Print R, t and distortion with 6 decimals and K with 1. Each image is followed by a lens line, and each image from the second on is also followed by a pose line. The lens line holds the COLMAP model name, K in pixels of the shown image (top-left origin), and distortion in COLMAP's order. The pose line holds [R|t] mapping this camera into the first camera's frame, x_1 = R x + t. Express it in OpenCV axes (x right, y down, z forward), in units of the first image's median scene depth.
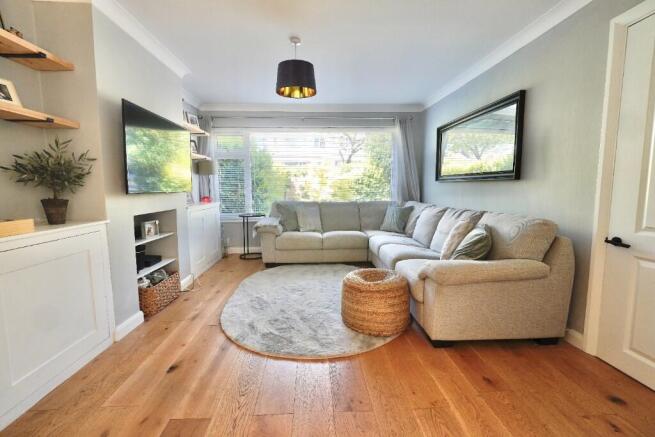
lens RADIAL K [[297.4, 0, 329.1], [0, 297.4, 217.6], [0, 0, 1]] dist [-0.016660, 0.000979]
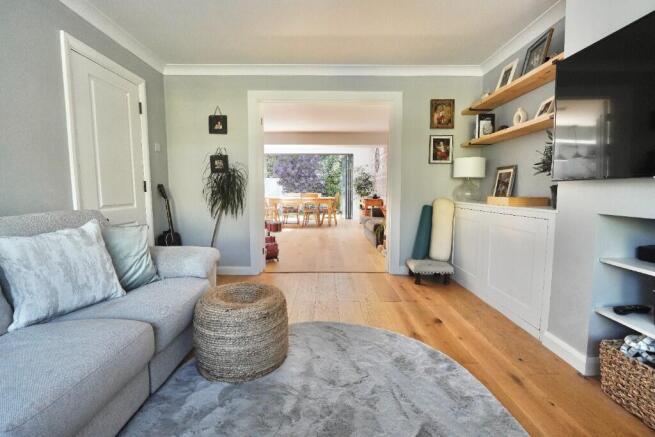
lens RADIAL K [[297.4, 0, 329.1], [0, 297.4, 217.6], [0, 0, 1]] dist [-0.016660, 0.000979]
pose [[-0.999107, 0.000113, 0.042243, -0.111683], [0.008323, 0.980921, 0.194226, -0.158325], [-0.041415, 0.194404, -0.980047, 2.034729]]
